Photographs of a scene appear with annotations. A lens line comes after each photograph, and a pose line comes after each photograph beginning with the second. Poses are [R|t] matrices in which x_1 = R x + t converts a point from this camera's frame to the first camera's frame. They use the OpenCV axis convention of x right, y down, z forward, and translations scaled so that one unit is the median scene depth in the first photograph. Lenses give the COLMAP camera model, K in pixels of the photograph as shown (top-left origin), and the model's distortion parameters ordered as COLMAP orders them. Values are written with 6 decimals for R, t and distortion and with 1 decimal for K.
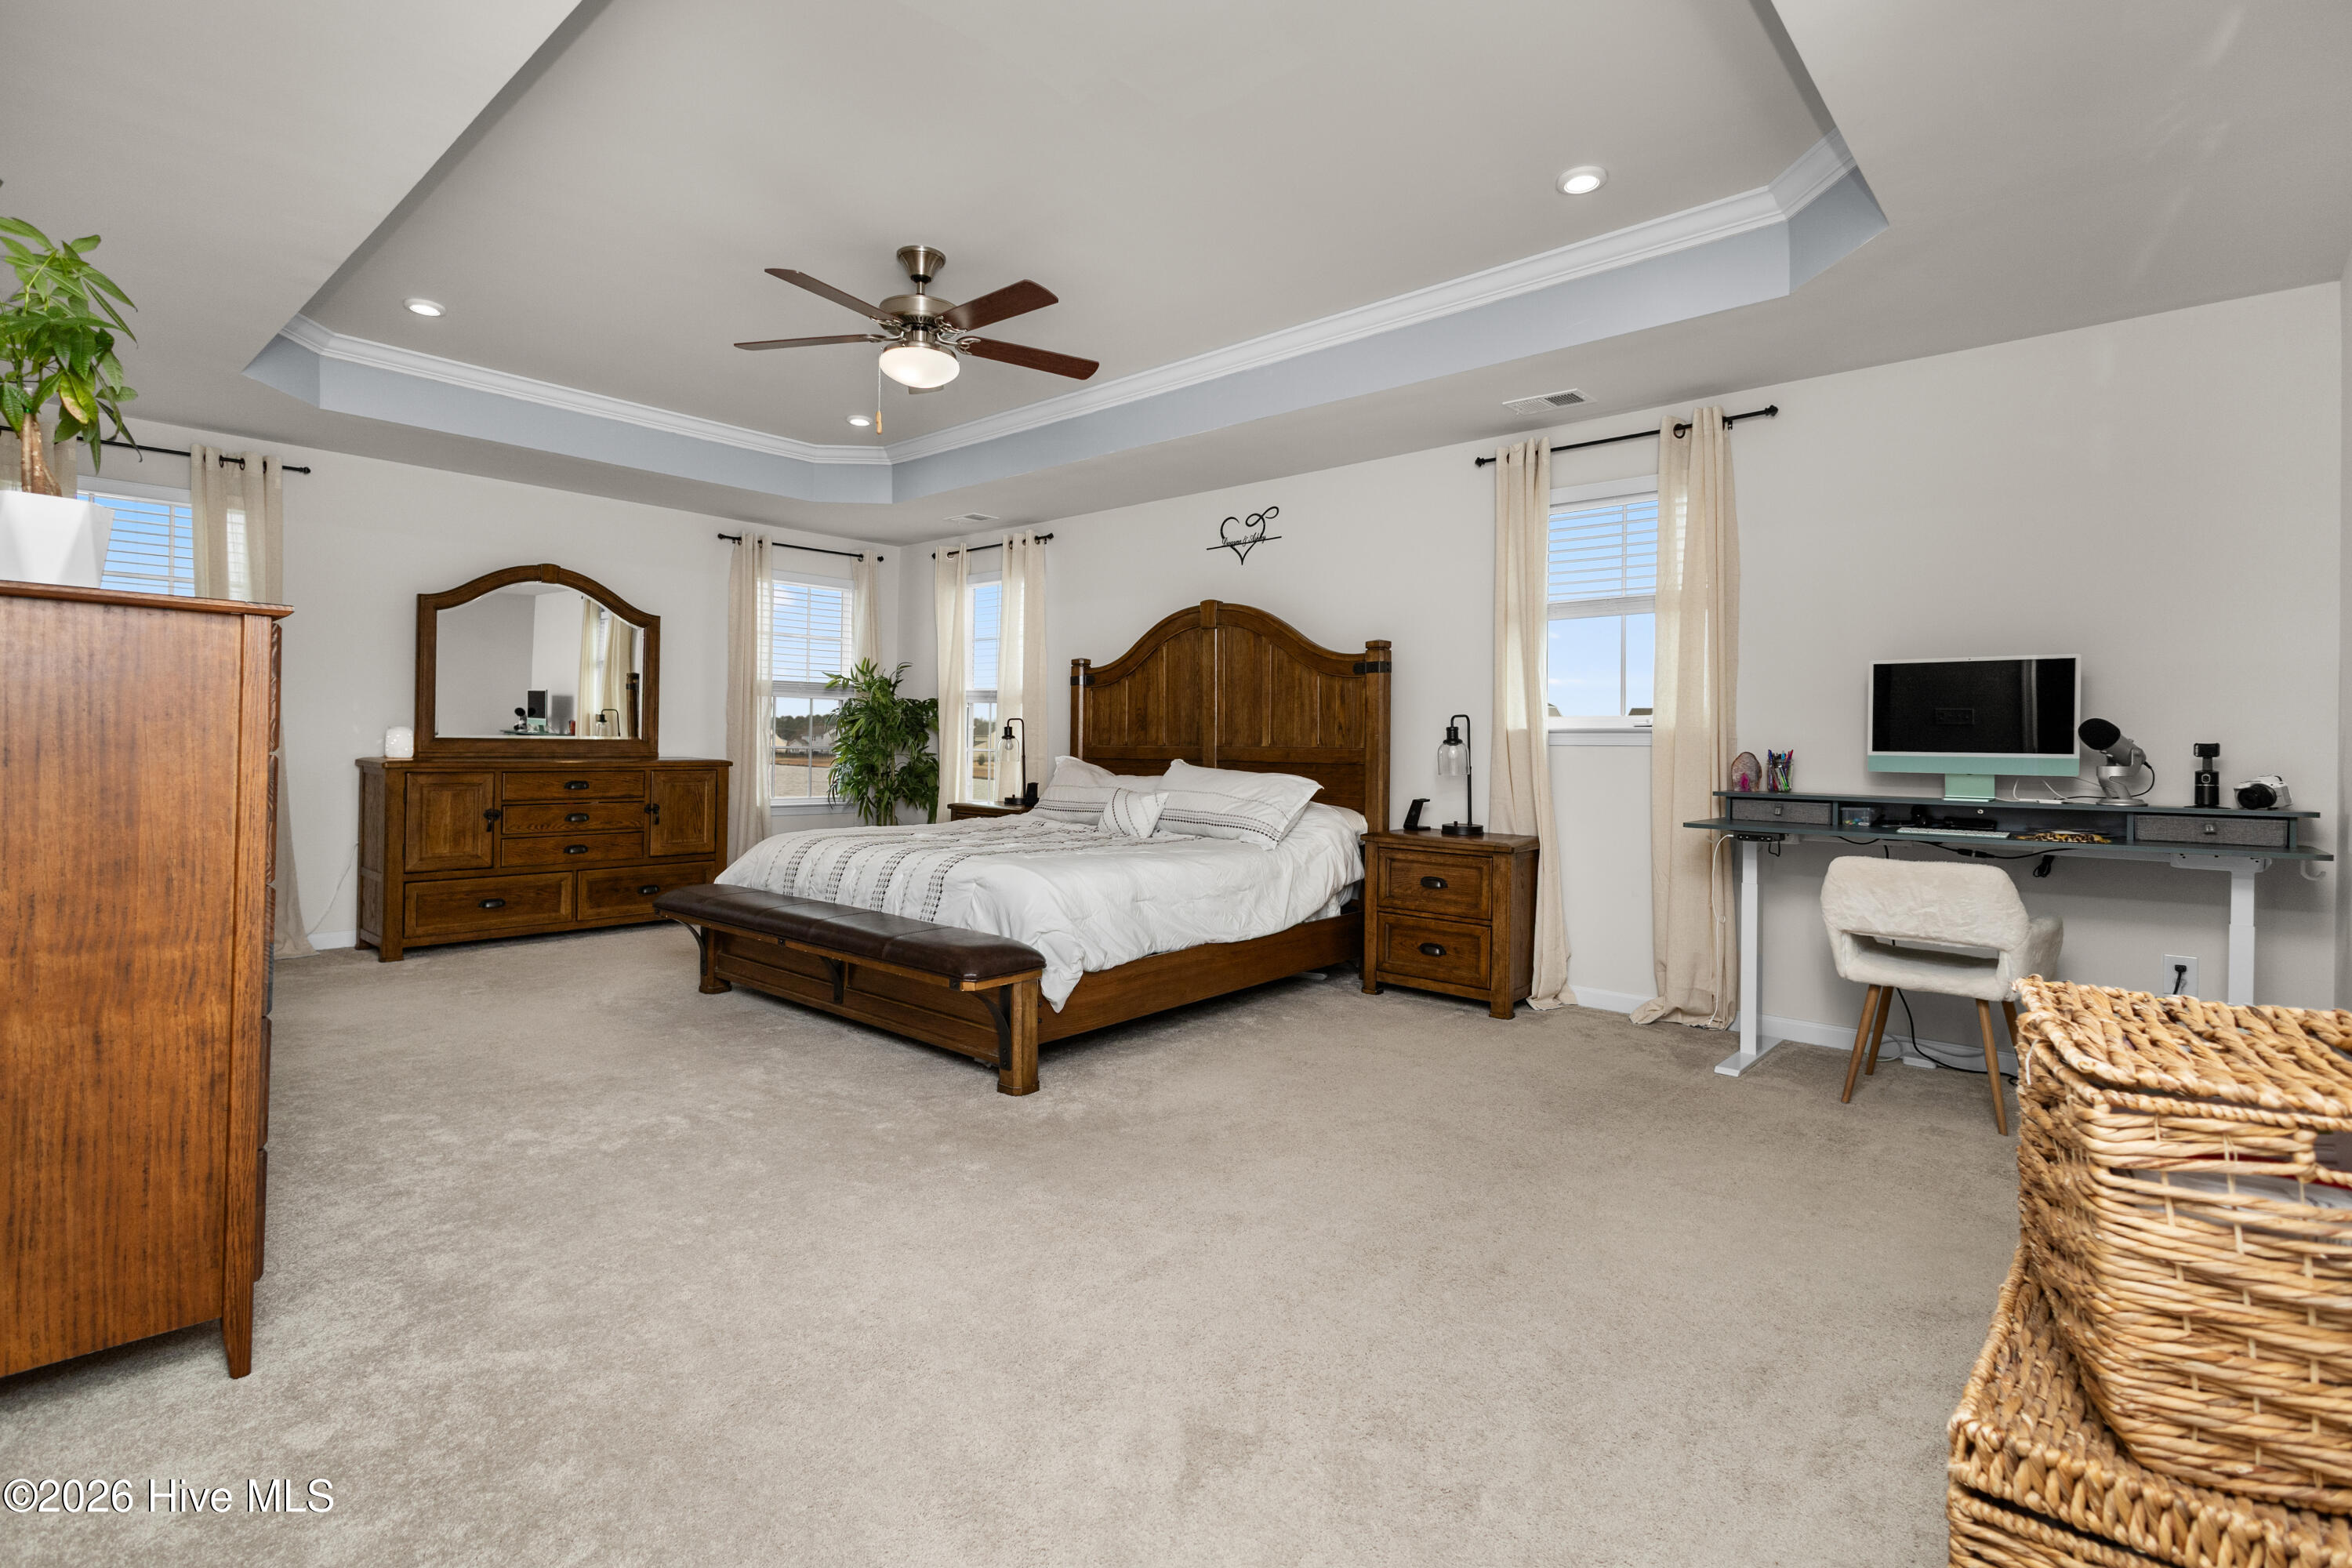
lens RADIAL K [[1088.0, 0, 1175.5], [0, 1088.0, 768.4], [0, 0, 1]] dist [0.008663, -0.000965]
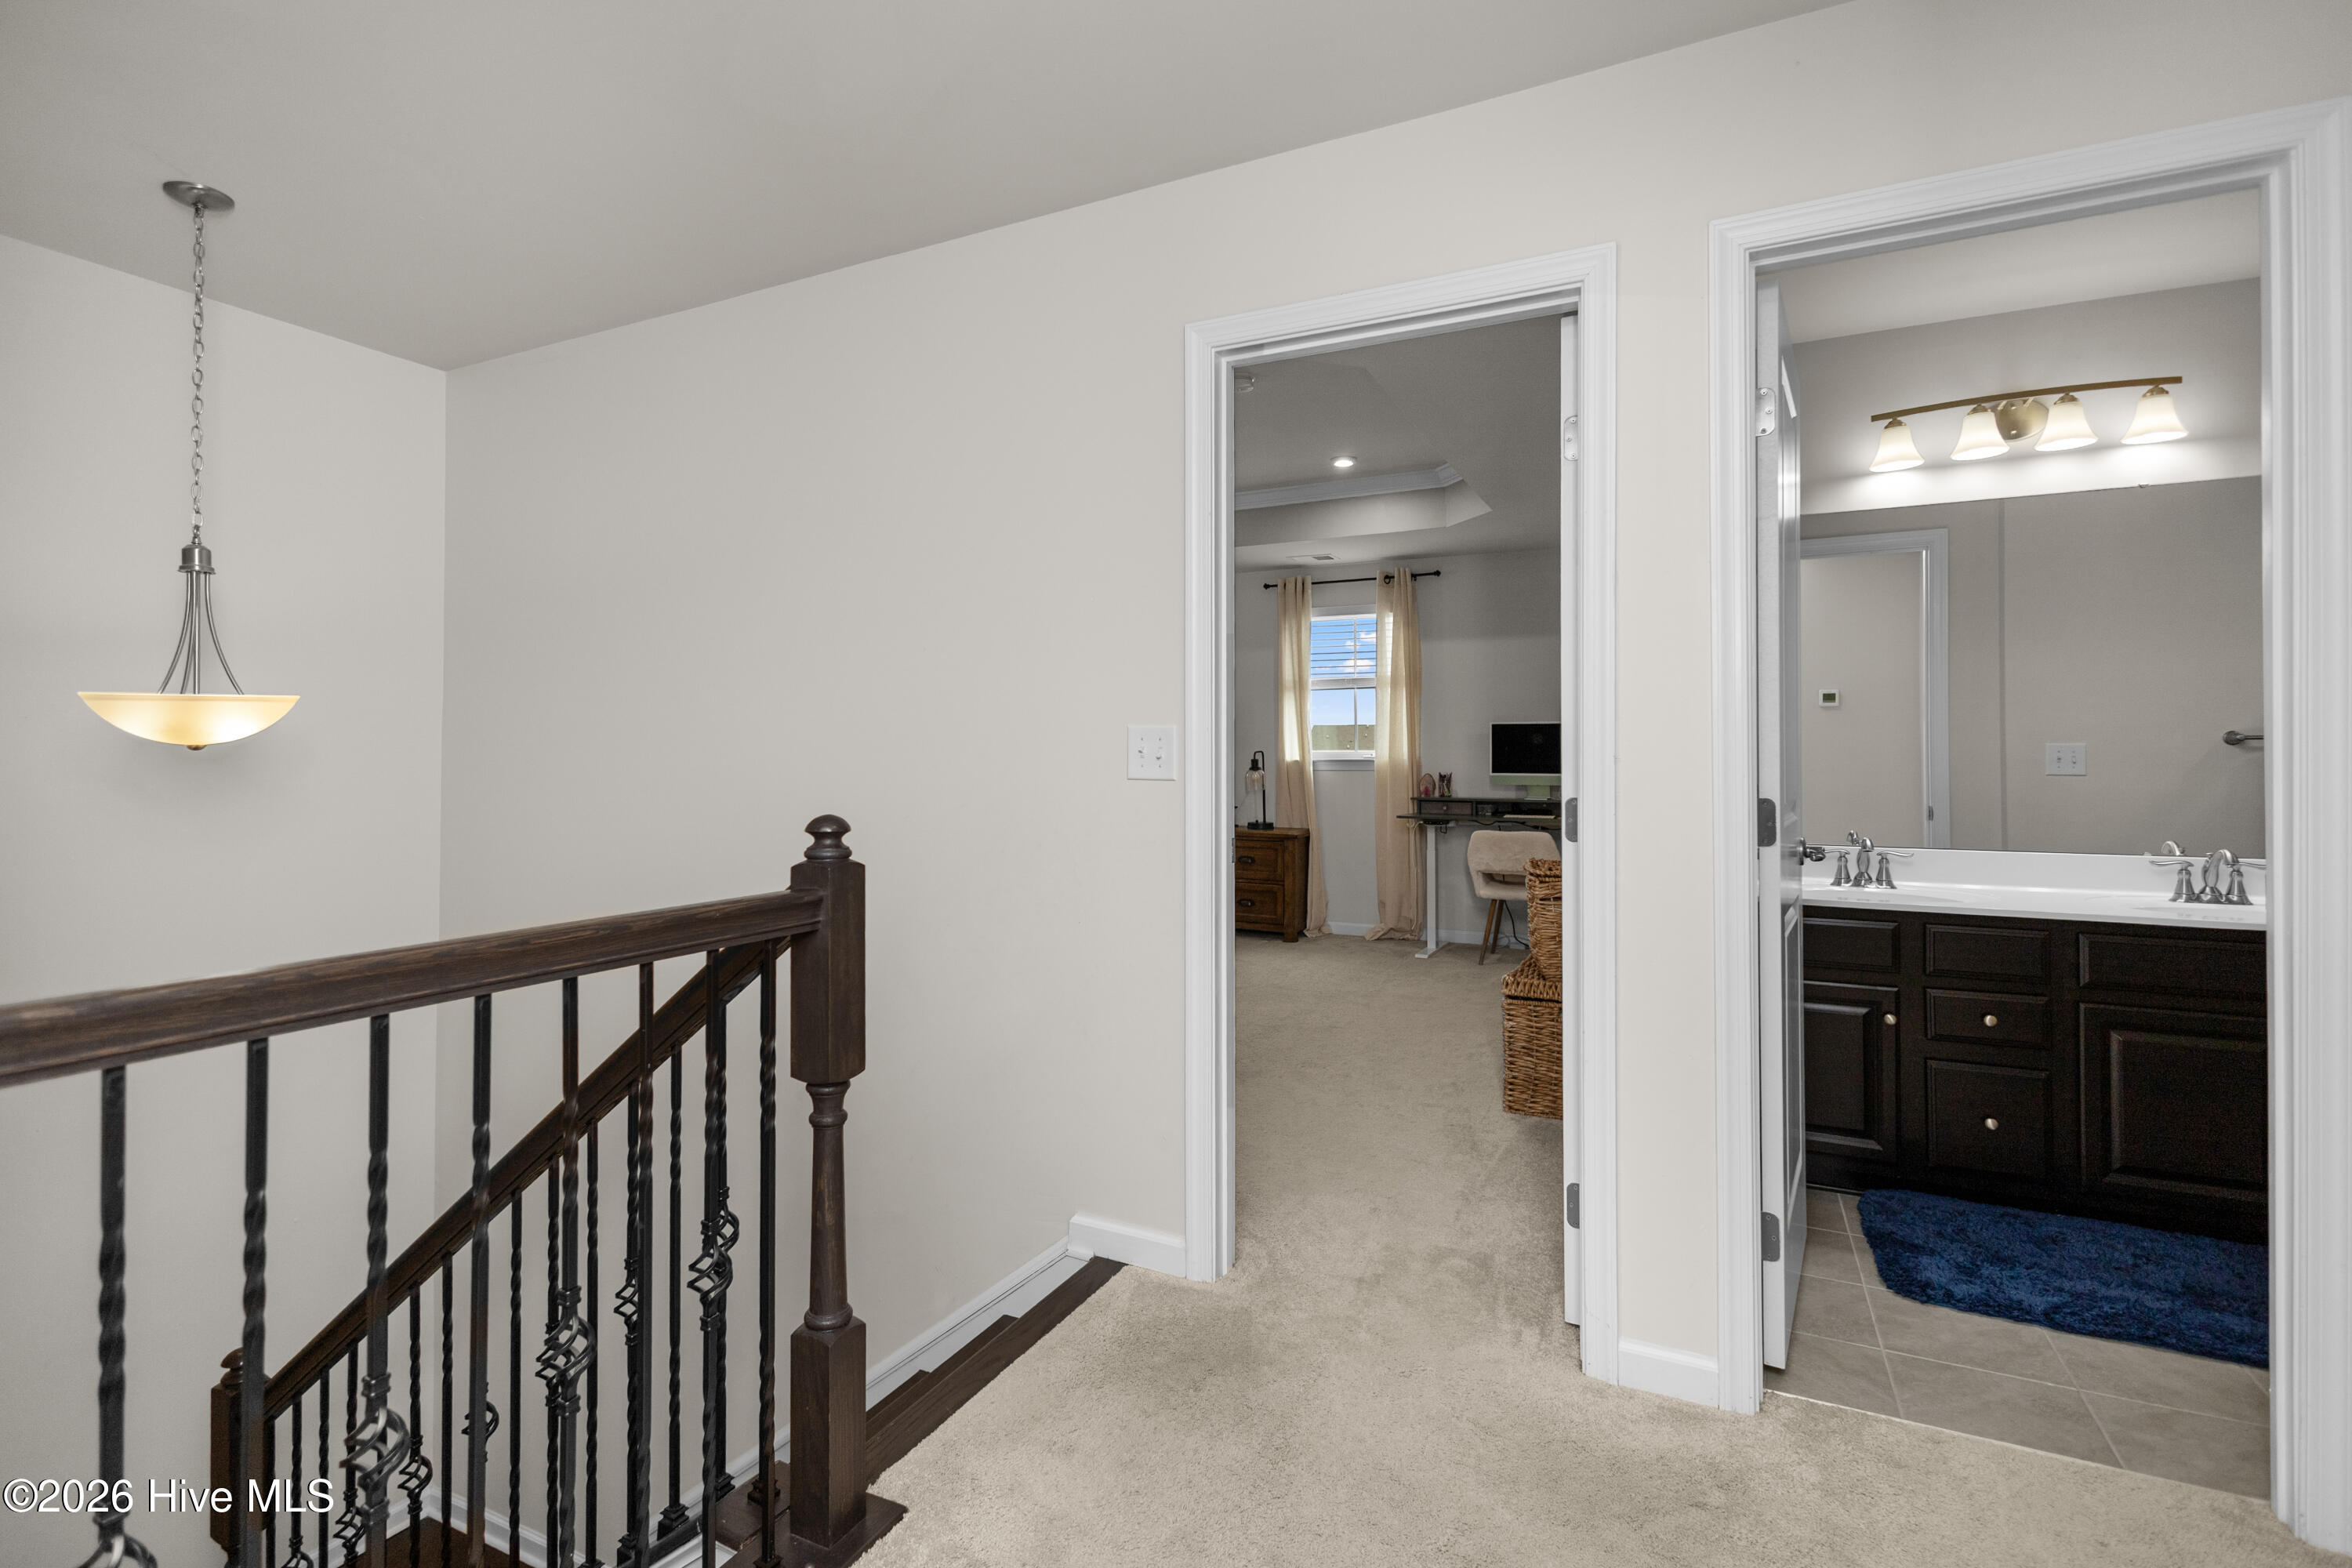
lens RADIAL K [[1088.0, 0, 1171.2], [0, 1088.0, 776.9], [0, 0, 1]] dist [0.008663, -0.000965]
pose [[0.966839, -0.006906, 0.255292, -0.262070], [0.011532, 0.999795, -0.016630, 0.011863], [-0.255125, 0.019022, 0.966721, -0.476034]]
